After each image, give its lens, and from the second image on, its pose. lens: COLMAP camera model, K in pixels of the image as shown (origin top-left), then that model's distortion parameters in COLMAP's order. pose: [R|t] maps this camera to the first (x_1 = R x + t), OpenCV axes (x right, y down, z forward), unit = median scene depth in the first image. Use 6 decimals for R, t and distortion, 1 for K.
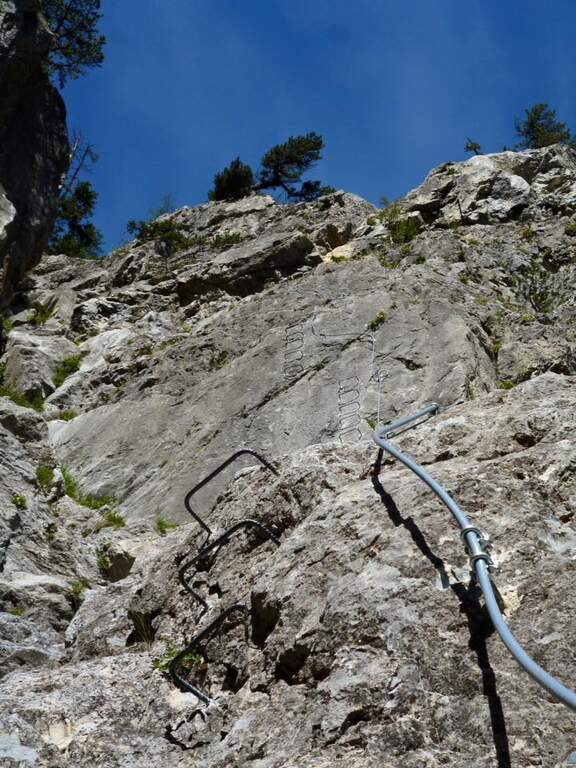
lens RADIAL K [[1041.2, 0, 288.0], [0, 1041.2, 384.0], [0, 0, 1]] dist [-0.001113, -0.014040]
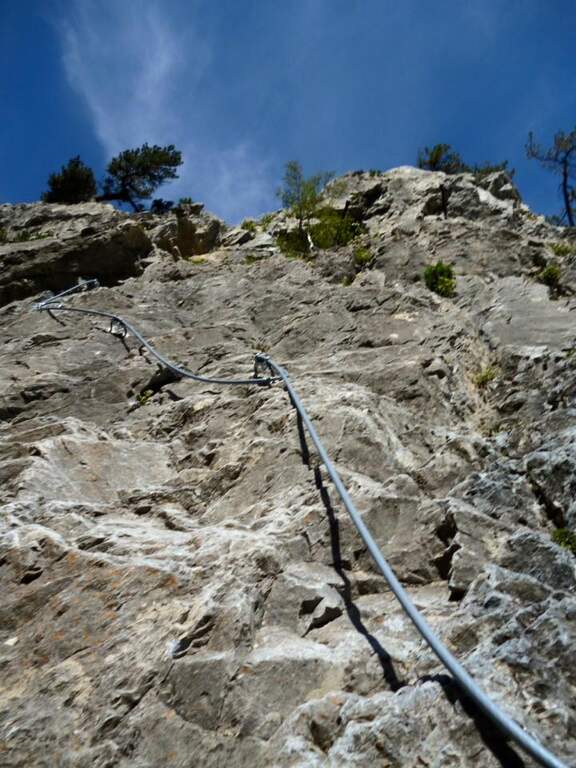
lens RADIAL K [[626.3, 0, 288.0], [0, 626.3, 384.0], [0, 0, 1]] dist [-0.050759, 0.006173]
pose [[0.965647, 0.110800, 0.235053, 0.022931], [-0.108811, 0.993831, -0.021455, -0.053476], [-0.235980, -0.004858, 0.971746, 0.603015]]
